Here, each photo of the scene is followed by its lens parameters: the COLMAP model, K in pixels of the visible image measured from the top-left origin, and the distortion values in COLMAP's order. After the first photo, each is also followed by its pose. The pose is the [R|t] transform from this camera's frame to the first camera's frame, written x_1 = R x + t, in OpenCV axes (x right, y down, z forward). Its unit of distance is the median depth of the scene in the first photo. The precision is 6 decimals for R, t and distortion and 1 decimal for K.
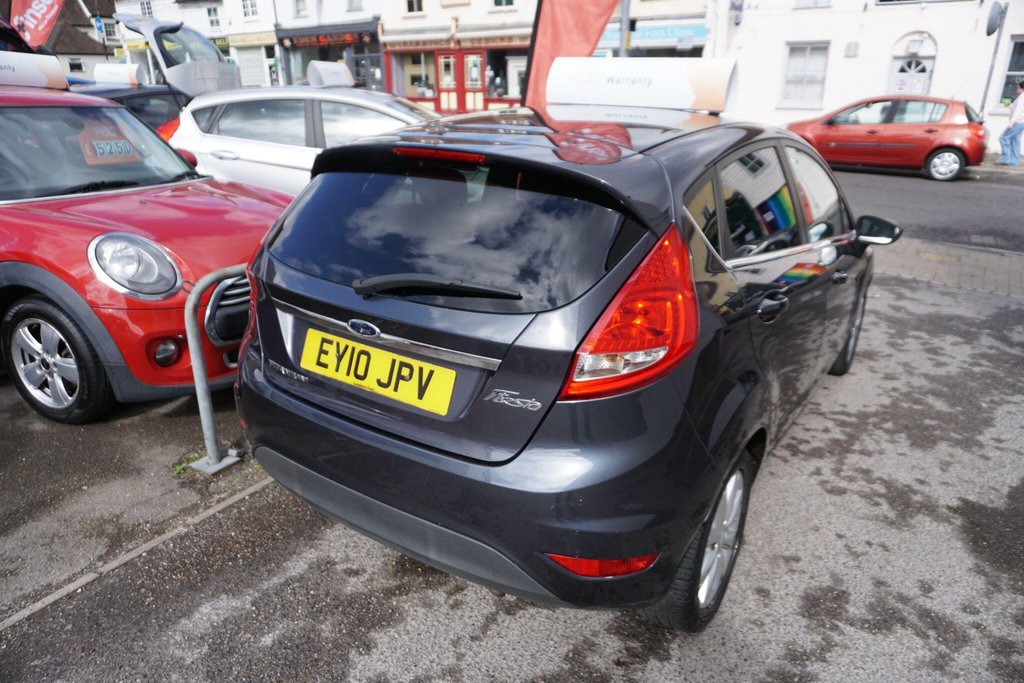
lens RADIAL K [[696.9, 0, 510.9], [0, 696.9, 341.3], [0, 0, 1]] dist [-0.043396, 0.031407]
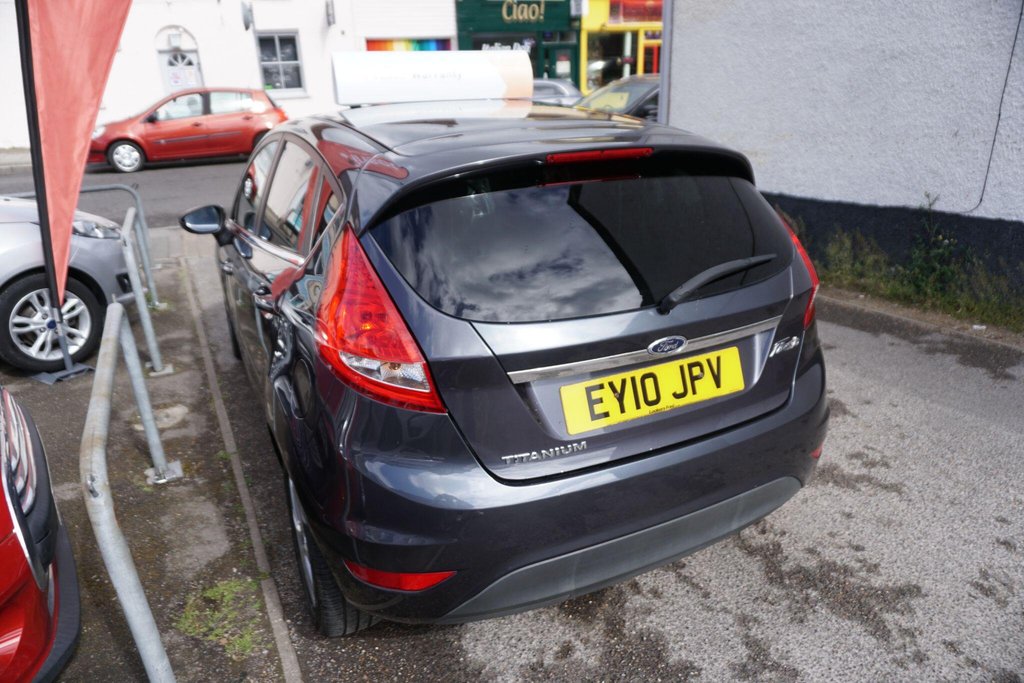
lens RADIAL K [[696.9, 0, 510.9], [0, 696.9, 341.3], [0, 0, 1]] dist [-0.043396, 0.031407]
pose [[0.506683, -0.340711, 0.791952, -0.537824], [0.335314, 0.924151, 0.183055, -0.134849], [-0.794252, 0.172802, 0.582497, 0.321782]]
